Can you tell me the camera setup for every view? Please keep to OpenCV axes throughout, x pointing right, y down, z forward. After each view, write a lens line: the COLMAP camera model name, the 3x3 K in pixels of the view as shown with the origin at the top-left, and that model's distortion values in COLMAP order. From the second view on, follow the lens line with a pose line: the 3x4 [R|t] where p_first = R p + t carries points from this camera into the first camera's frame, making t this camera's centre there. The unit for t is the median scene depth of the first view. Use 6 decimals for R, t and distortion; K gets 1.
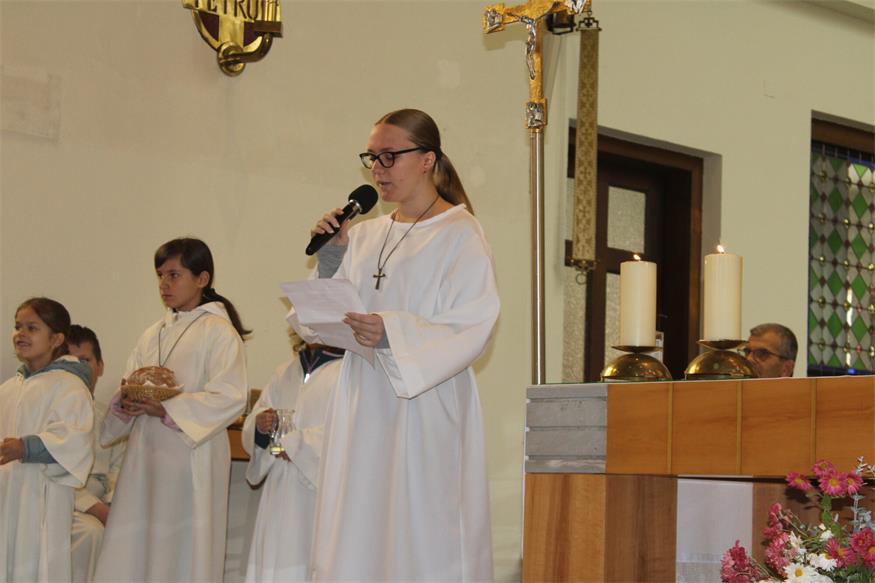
lens RADIAL K [[2105.5, 0, 438.3], [0, 2105.5, 311.2], [0, 0, 1]] dist [0.086388, 0.328306]
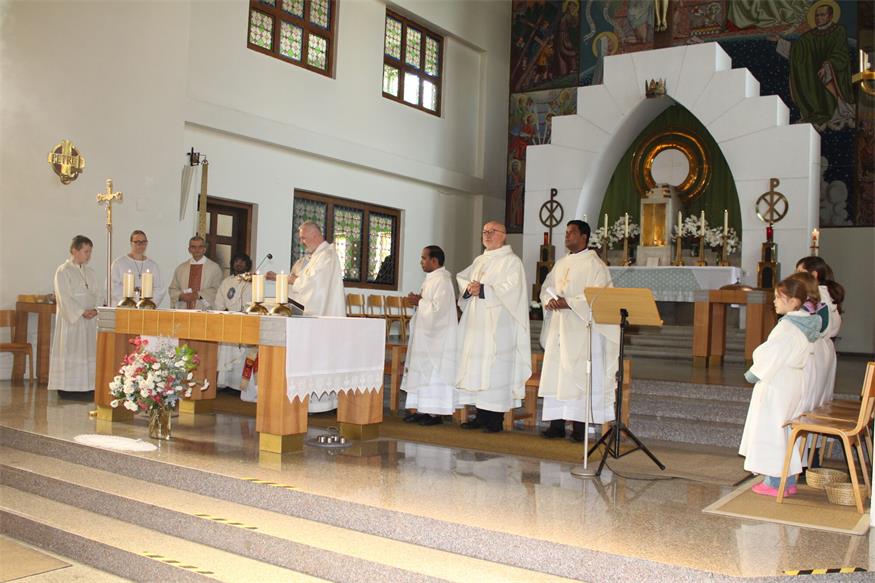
lens RADIAL K [[864.2, 0, 437.5], [0, 864.2, 291.5], [0, 0, 1]] dist [-0.139215, 0.182332]
pose [[0.979766, 0.010576, 0.199864, 0.154979], [-0.026864, 0.996516, 0.078957, -0.058678], [-0.198333, -0.082728, 0.976637, -0.254886]]
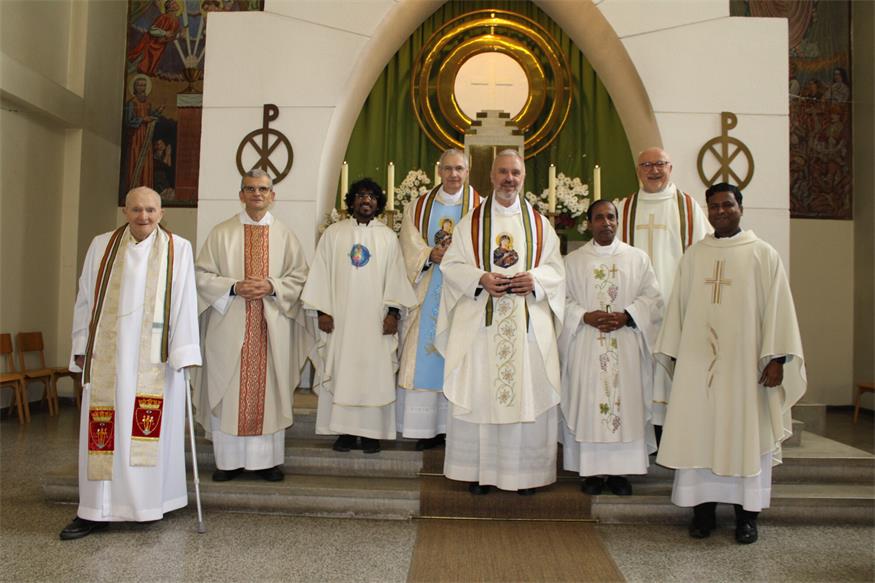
lens RADIAL K [[781.6, 0, 430.2], [0, 781.6, 291.9], [0, 0, 1]] dist [-0.151285, 0.162284]
pose [[0.728005, 0.006796, 0.685539, 0.318397], [-0.066215, 0.995973, 0.060443, -0.016982], [-0.682367, -0.089396, 0.725523, 0.644568]]
